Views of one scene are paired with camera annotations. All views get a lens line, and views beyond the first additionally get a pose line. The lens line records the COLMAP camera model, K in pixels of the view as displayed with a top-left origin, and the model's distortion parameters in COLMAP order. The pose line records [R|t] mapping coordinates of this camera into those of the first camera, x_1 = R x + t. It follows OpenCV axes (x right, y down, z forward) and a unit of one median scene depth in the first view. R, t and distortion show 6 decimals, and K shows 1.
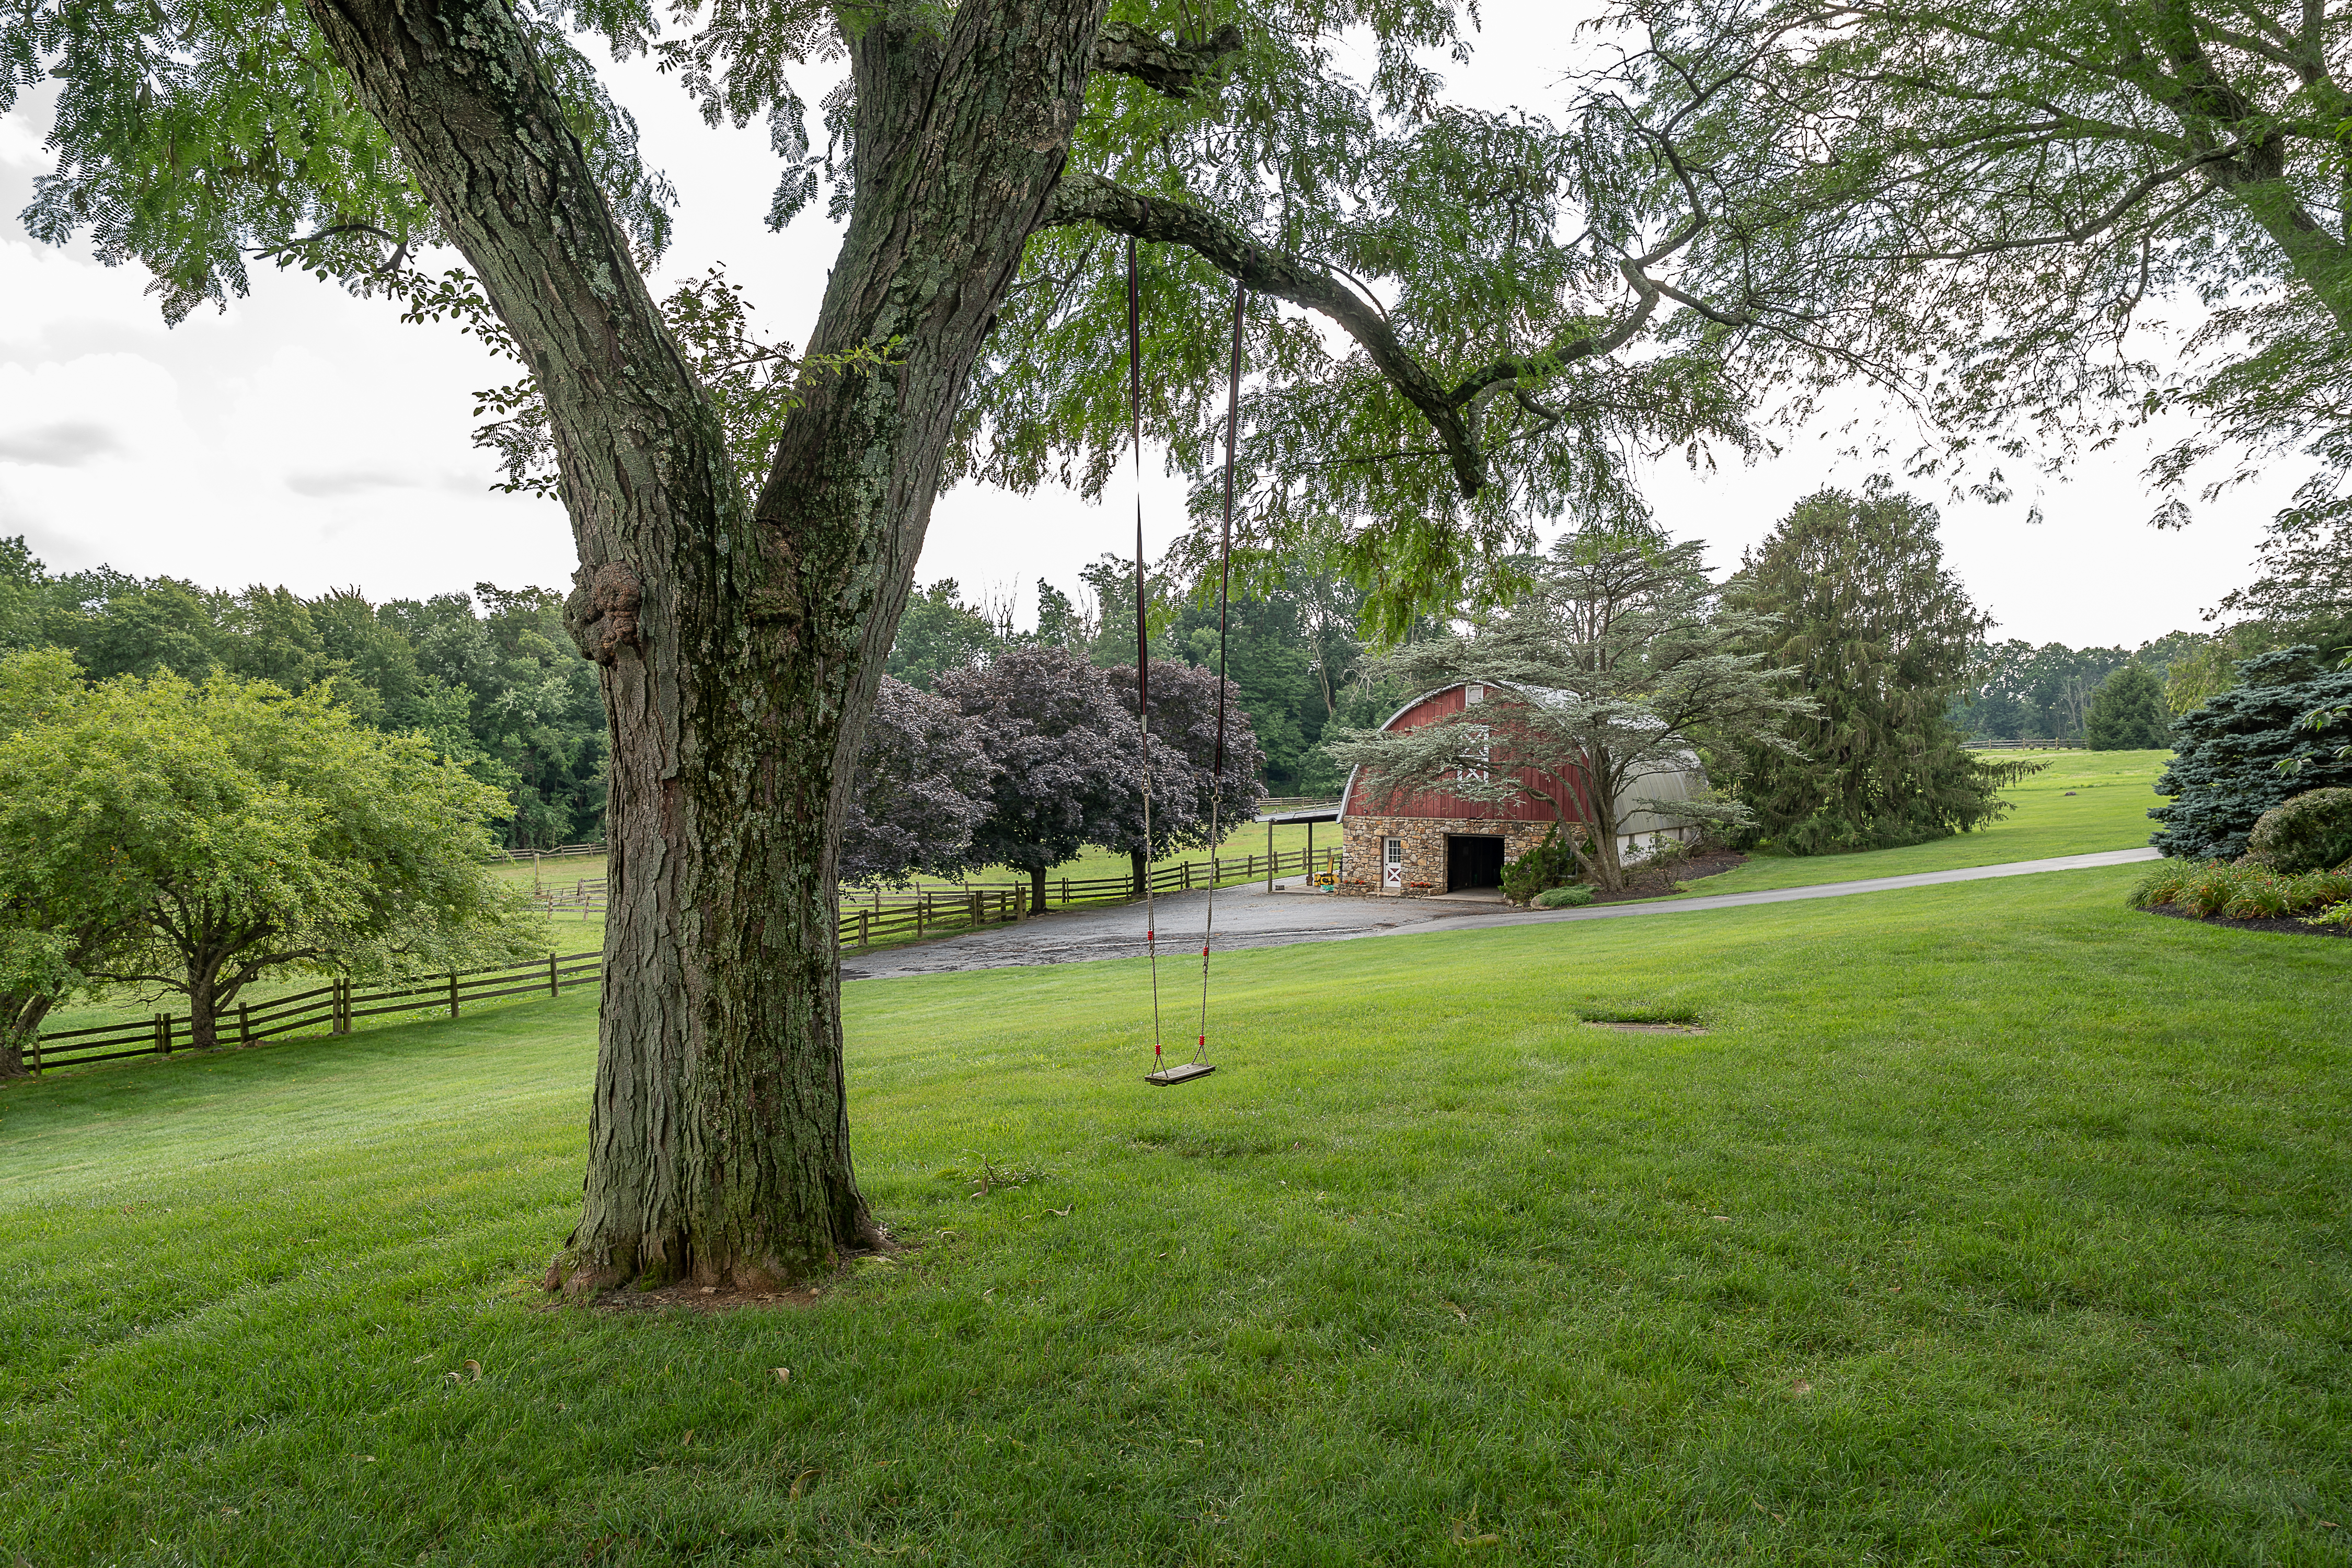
lens RADIAL K [[1616.9, 0, 1177.5], [0, 1616.9, 852.4], [0, 0, 1]] dist [0.035442, 0.000188]
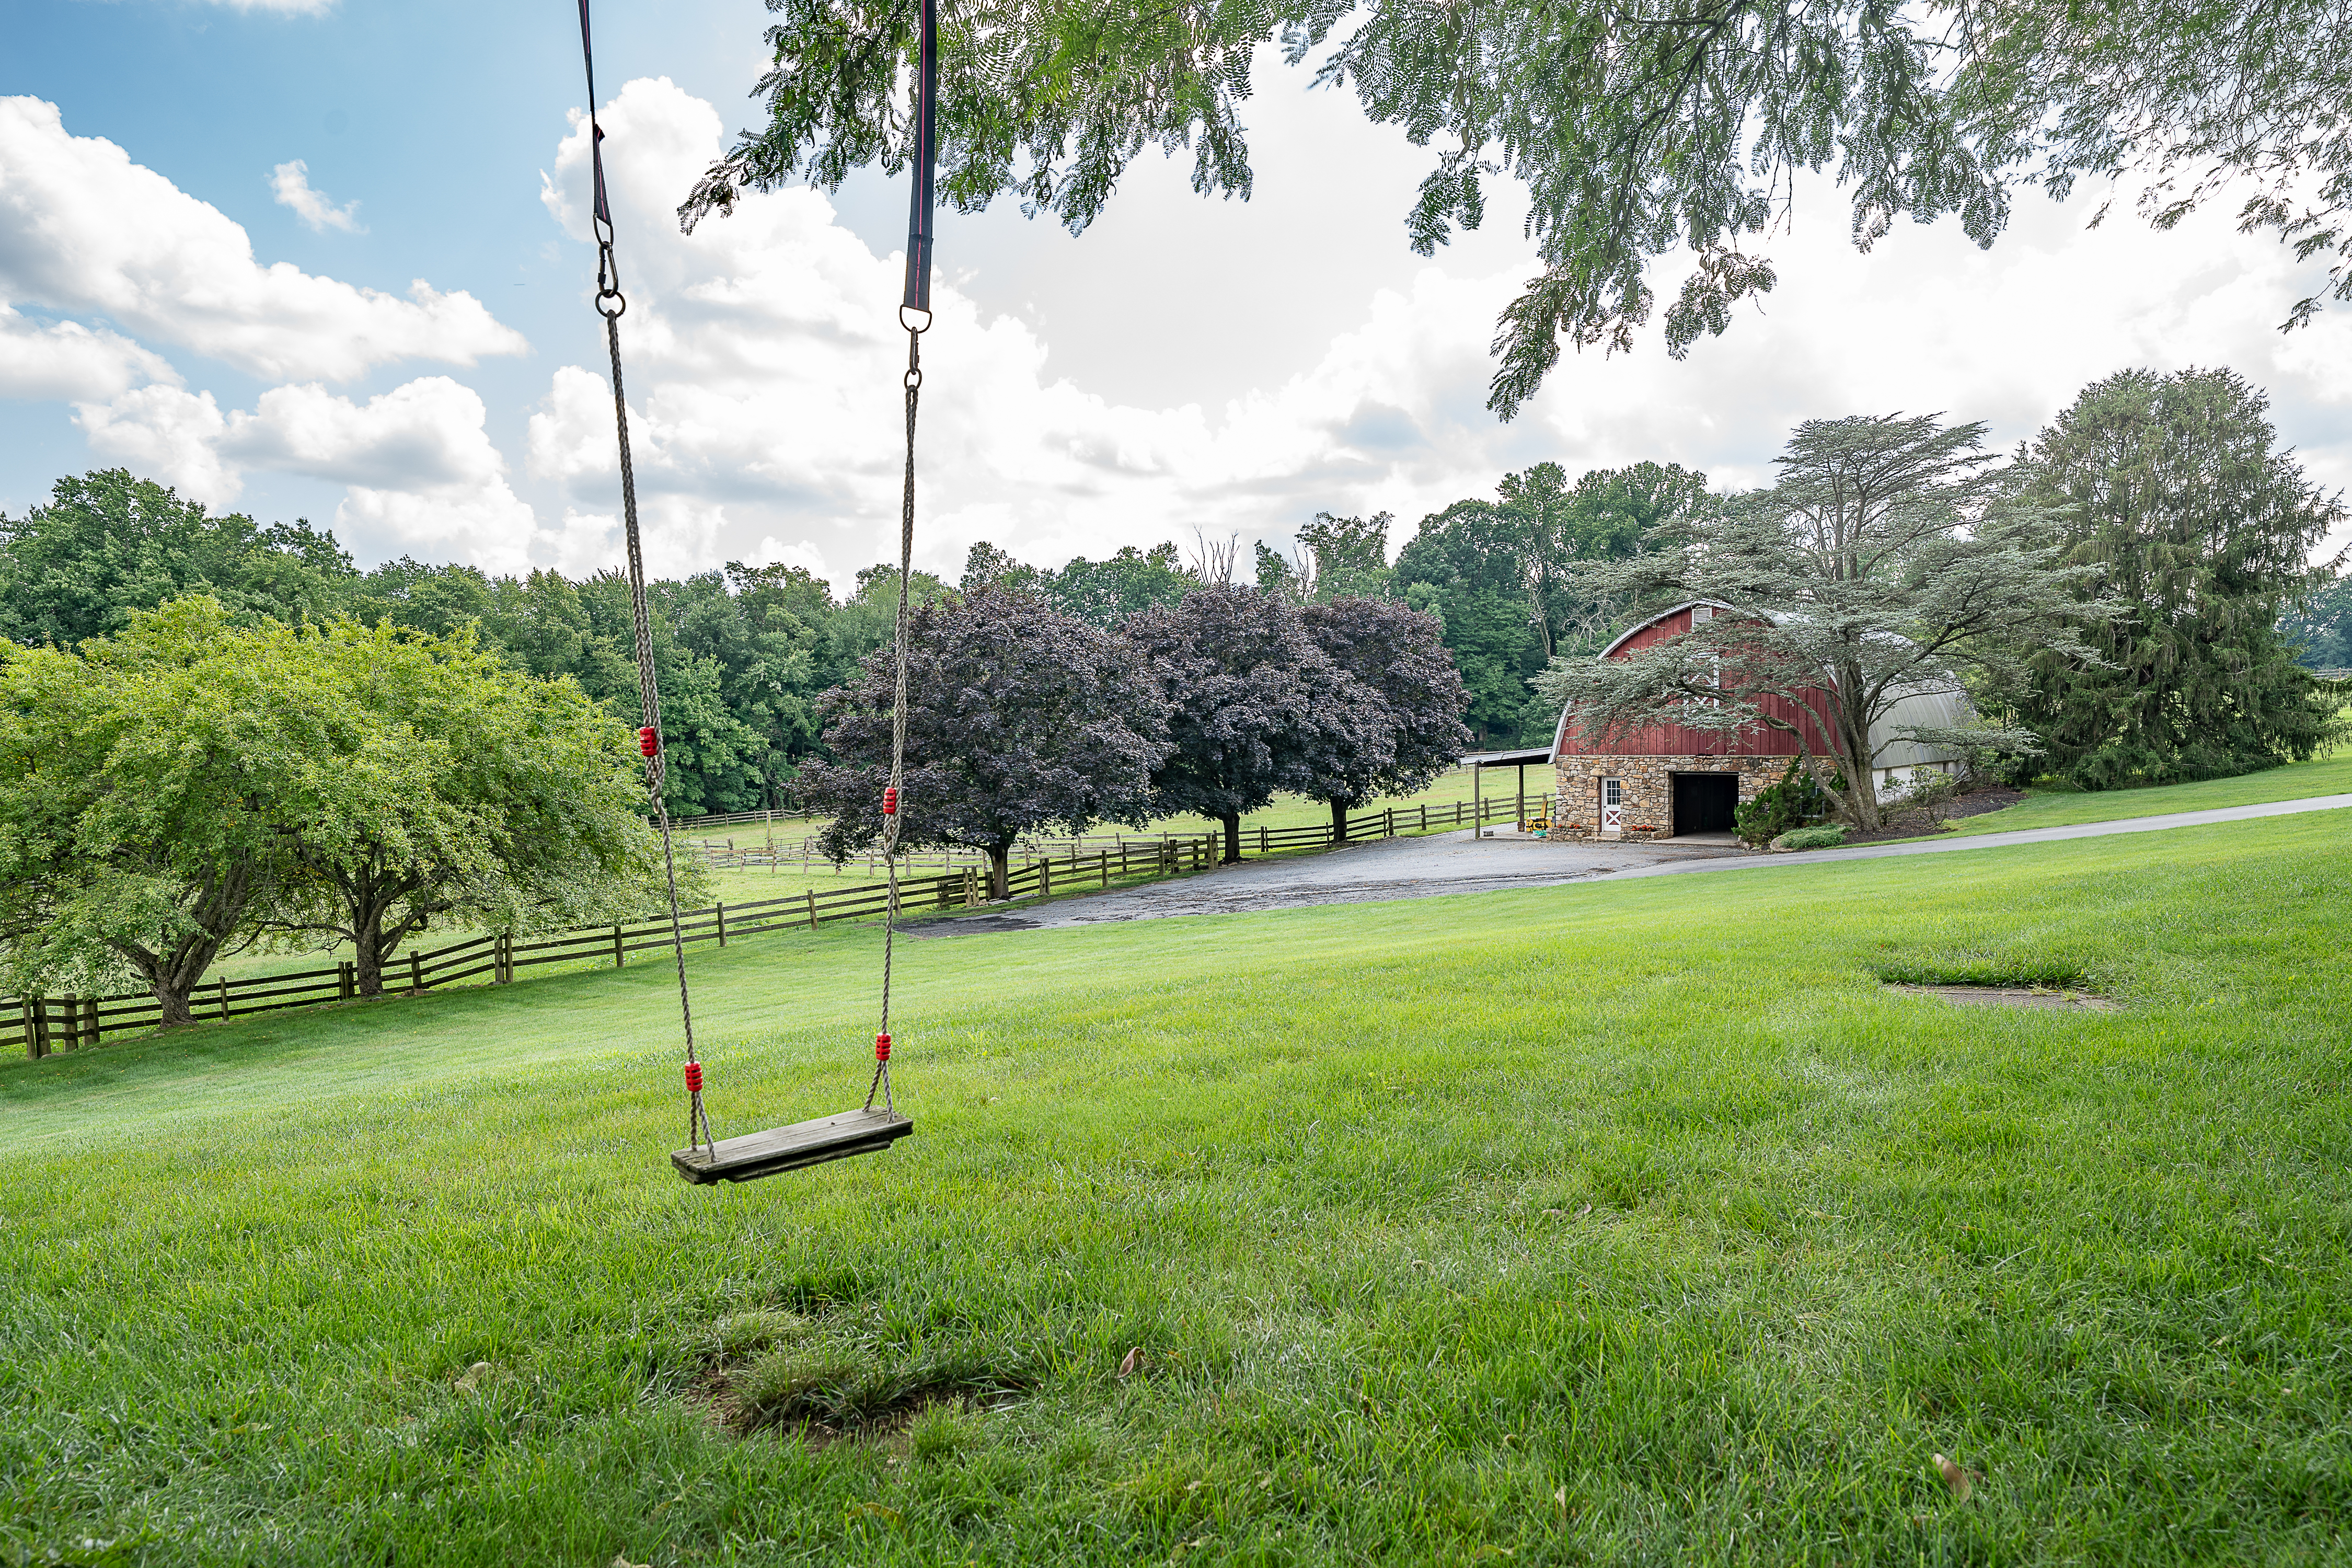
lens RADIAL K [[1464.4, 0, 1173.9], [0, 1464.4, 828.3], [0, 0, 1]] dist [0.025216, 0.001143]
pose [[0.986061, -0.011986, -0.165949, 0.026122], [0.012957, 0.999905, 0.004772, 0.012960], [0.165876, -0.006856, 0.986123, 0.133753]]
